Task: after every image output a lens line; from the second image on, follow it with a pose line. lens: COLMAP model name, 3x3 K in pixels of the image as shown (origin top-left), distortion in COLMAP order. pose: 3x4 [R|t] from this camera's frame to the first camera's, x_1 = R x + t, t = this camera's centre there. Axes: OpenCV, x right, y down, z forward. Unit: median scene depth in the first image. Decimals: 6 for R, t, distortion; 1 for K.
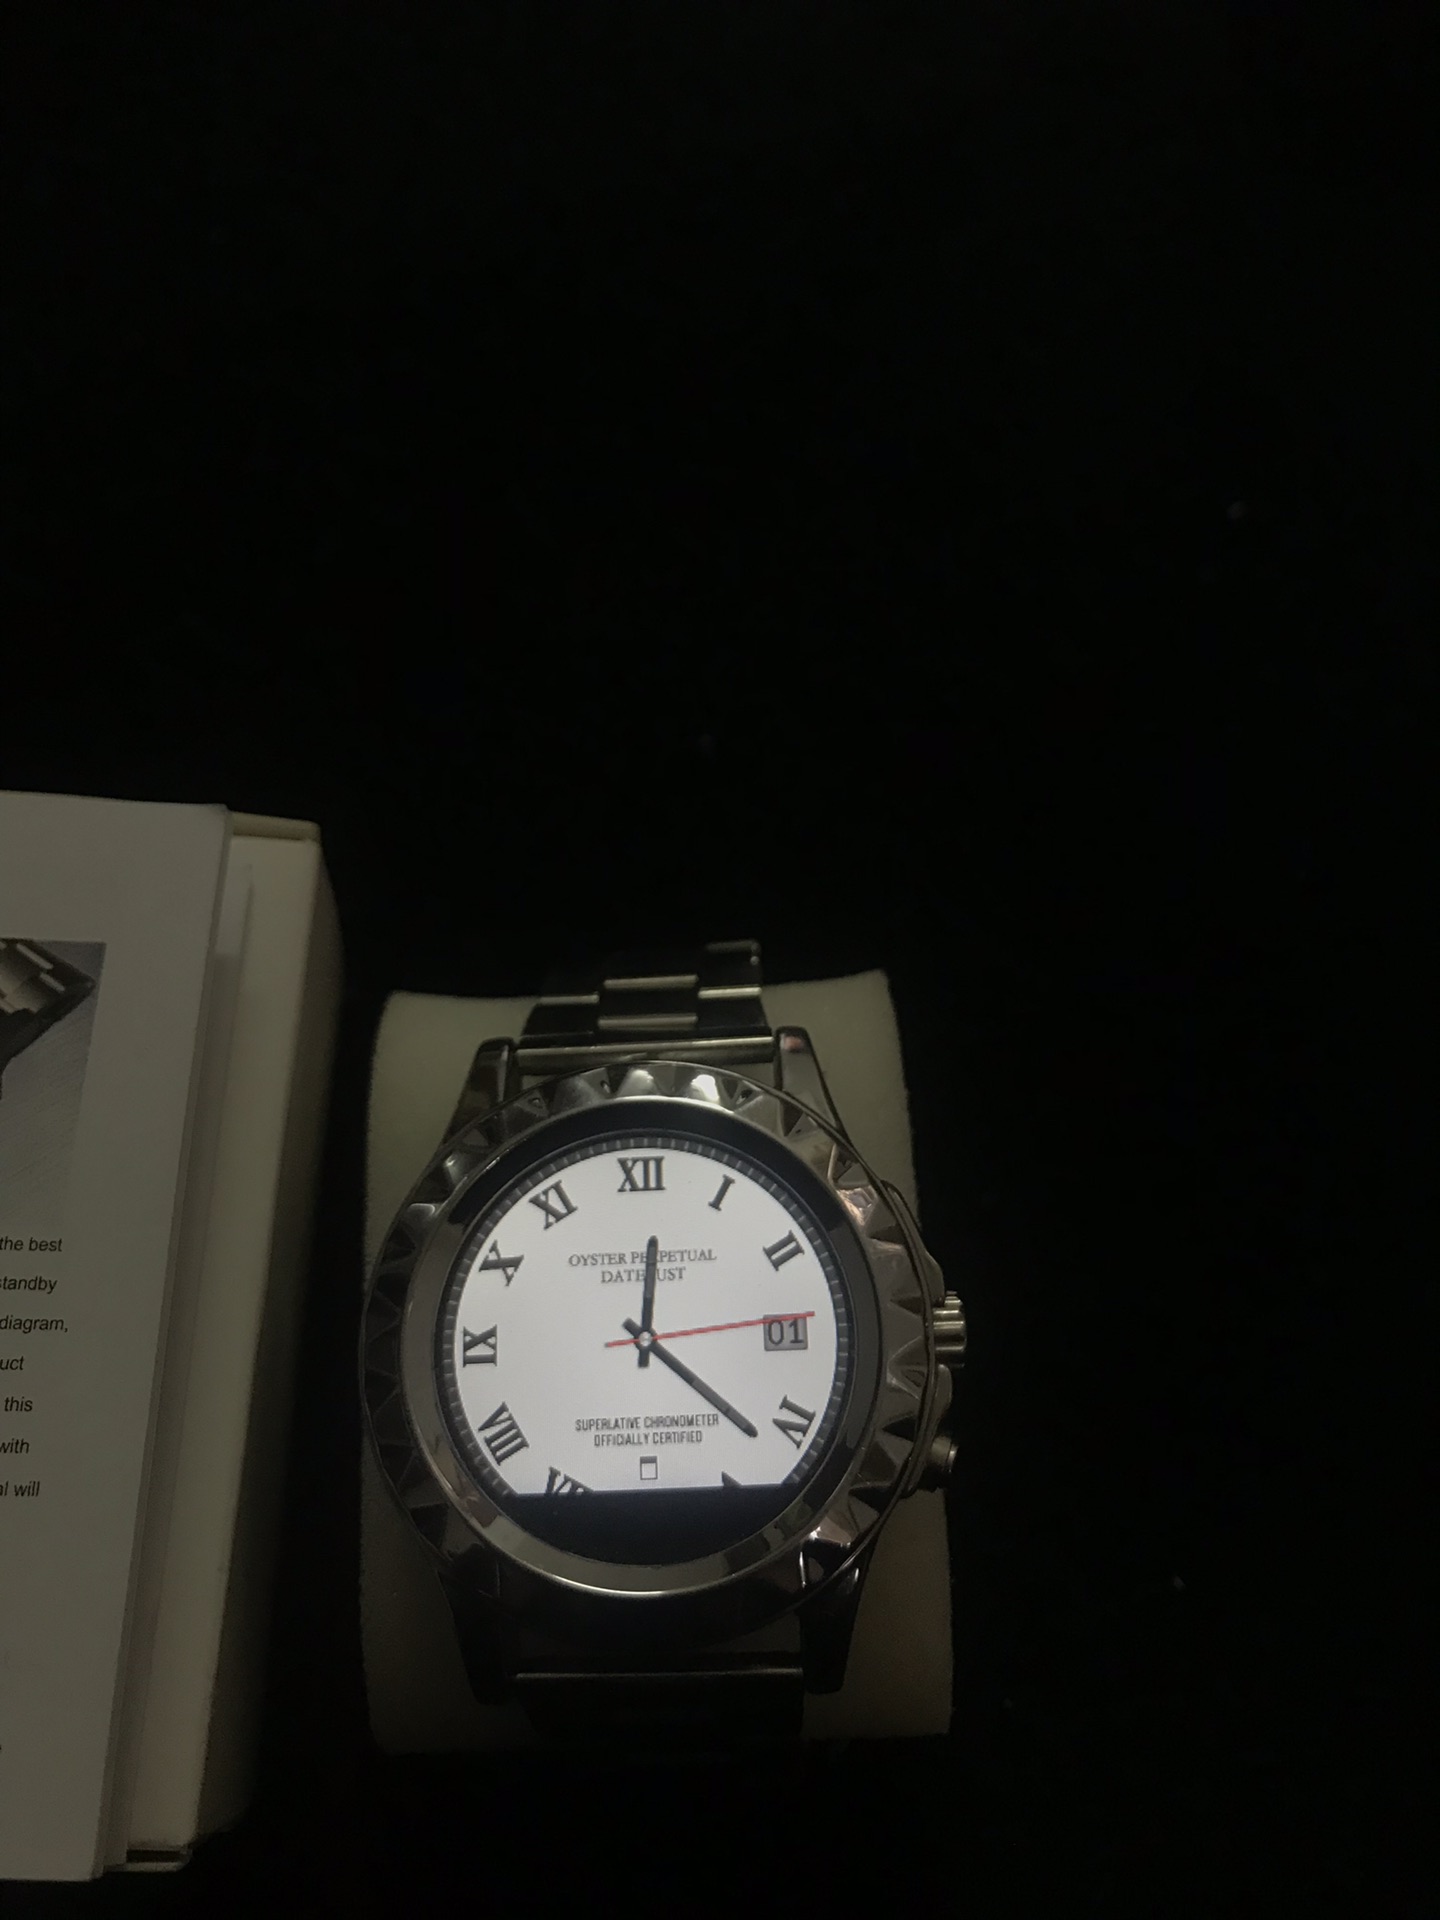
lens RADIAL K [[1556.0, 0, 713.1], [0, 1556.0, 956.9], [0, 0, 1]] dist [0.003469, -0.002142]
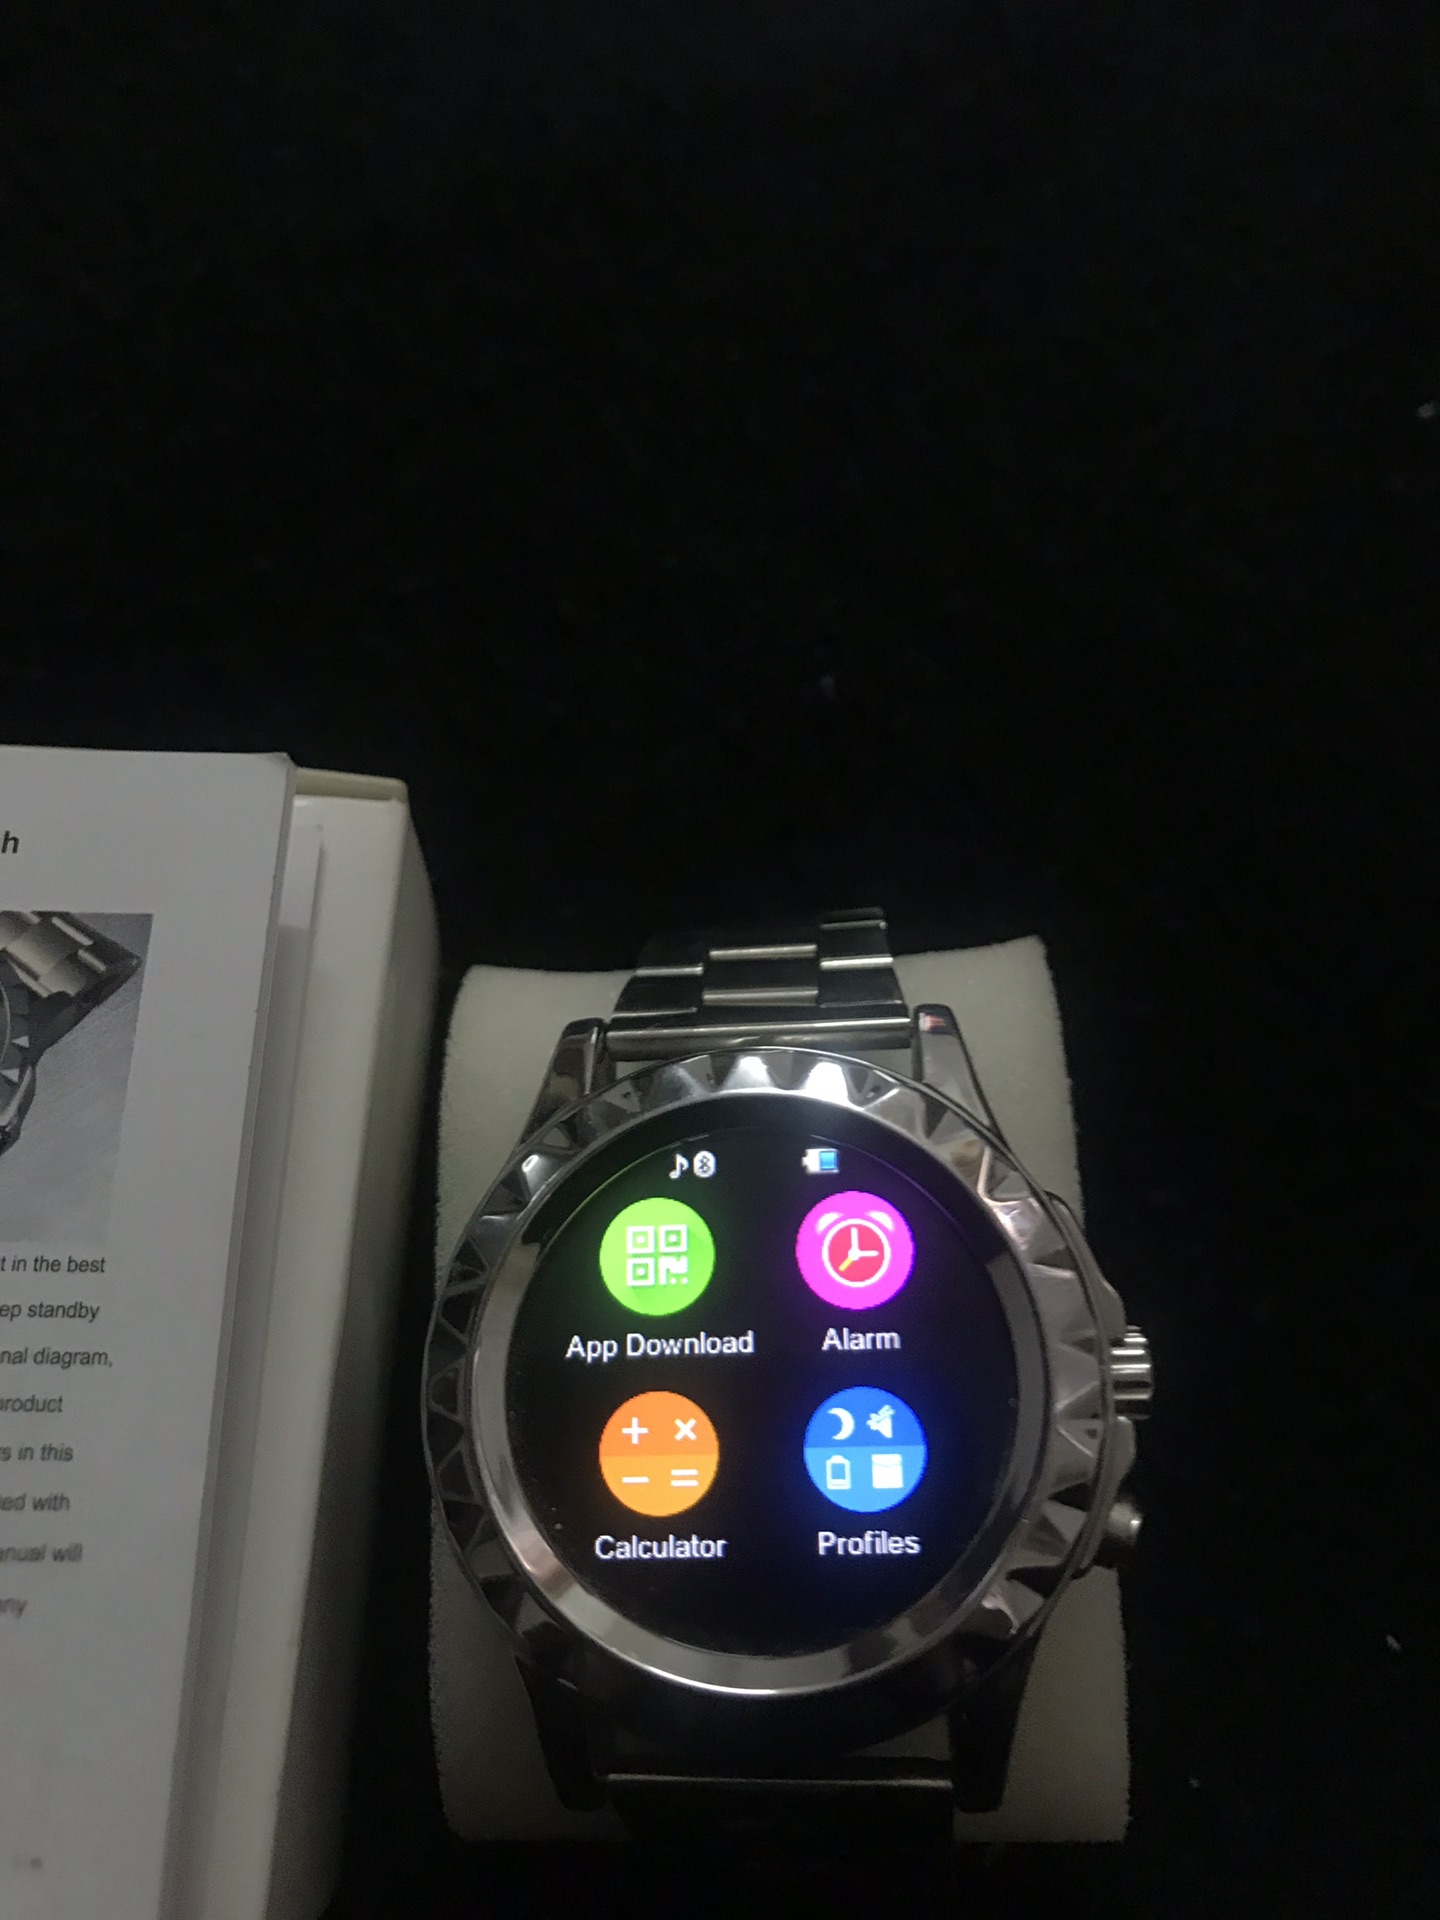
lens RADIAL K [[1569.6, 0, 717.0], [0, 1569.6, 967.1], [0, 0, 1]] dist [-0.000262, -0.000968]
pose [[0.997409, -0.003851, -0.071838, -0.004755], [0.005462, 0.999738, 0.022238, 0.005801], [0.071734, -0.022573, 0.997168, 0.156478]]
